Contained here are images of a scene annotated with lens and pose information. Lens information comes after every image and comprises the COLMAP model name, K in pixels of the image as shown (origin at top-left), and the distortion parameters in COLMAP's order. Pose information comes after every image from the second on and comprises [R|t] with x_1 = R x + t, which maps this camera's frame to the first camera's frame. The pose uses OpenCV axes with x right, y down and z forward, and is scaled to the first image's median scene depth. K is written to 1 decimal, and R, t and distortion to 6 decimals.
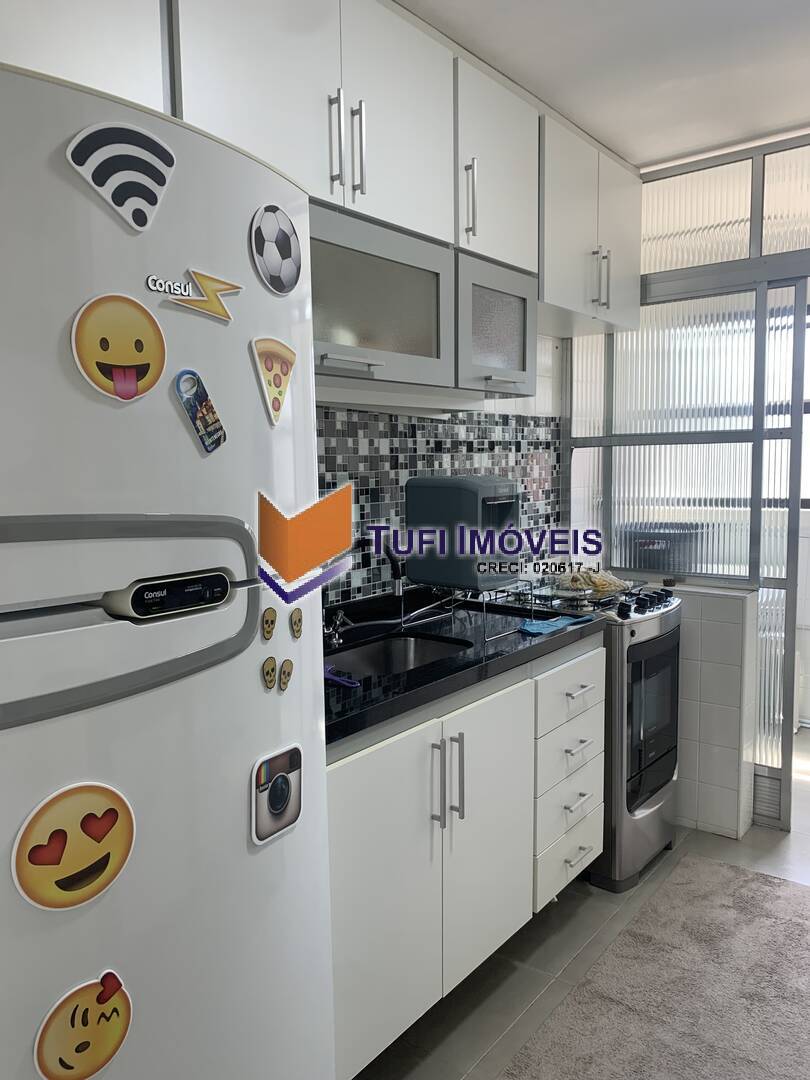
lens RADIAL K [[830.3, 0, 405.1], [0, 830.3, 539.4], [0, 0, 1]] dist [0.001355, -0.020542]
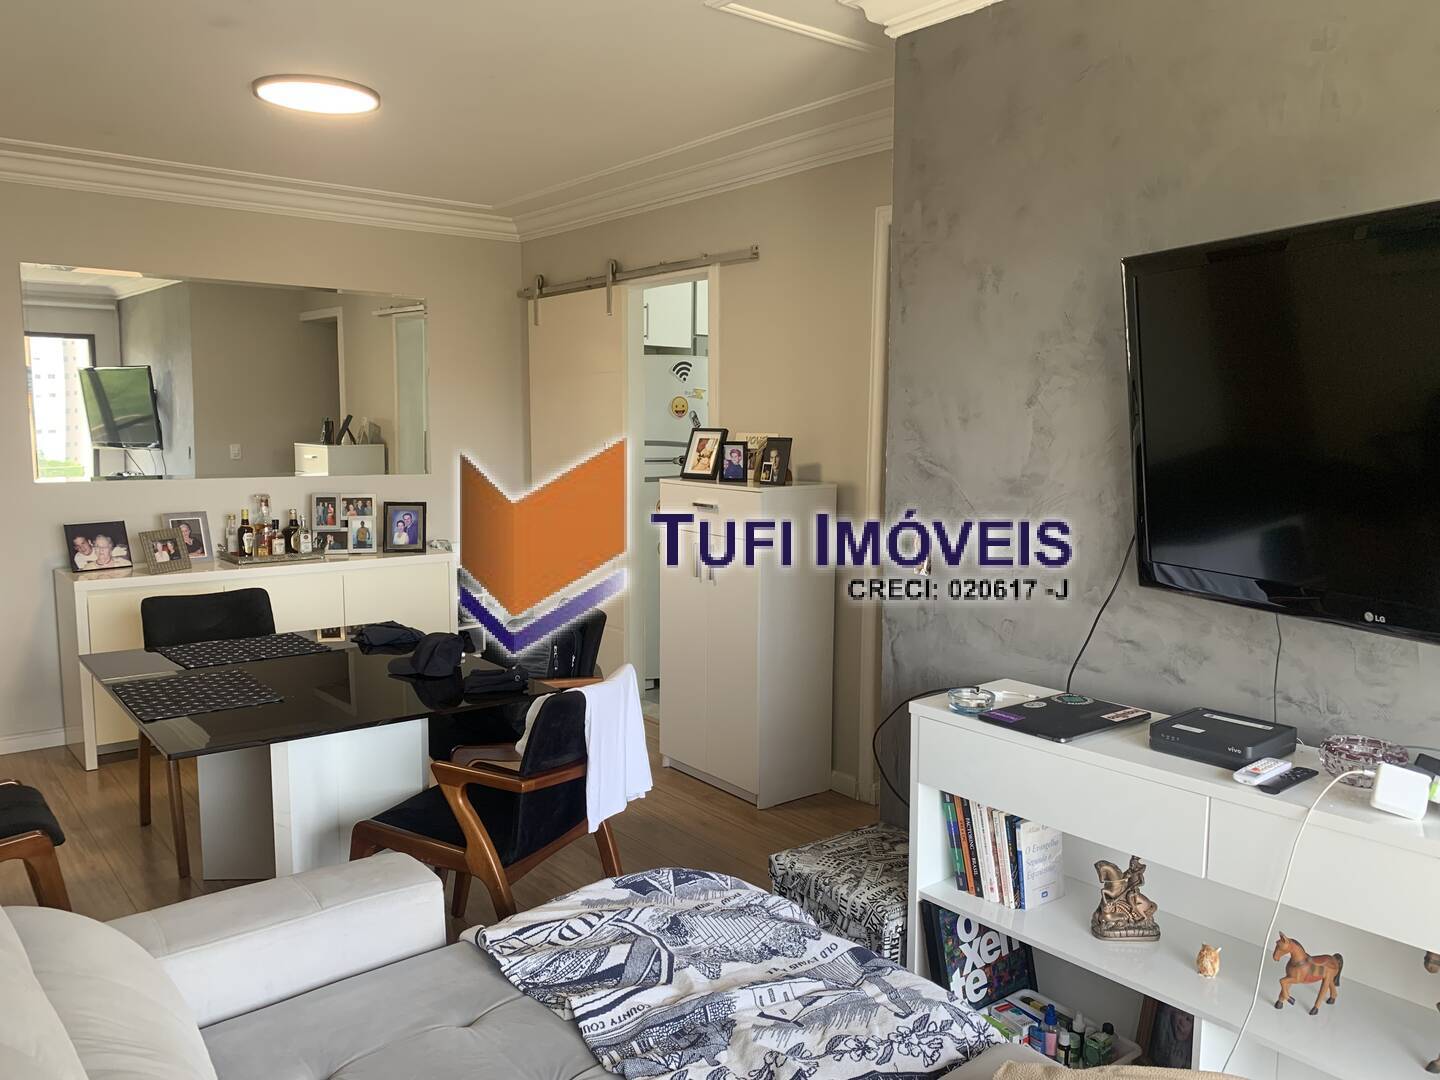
lens RADIAL K [[1107.0, 0, 720.3], [0, 1107.0, 539.0], [0, 0, 1]] dist [0.001355, -0.020542]
pose [[0.968492, 0.048328, -0.244310, 1.522700], [-0.044722, 0.998793, 0.020290, 0.407537], [0.244996, -0.008725, 0.969485, -5.282197]]
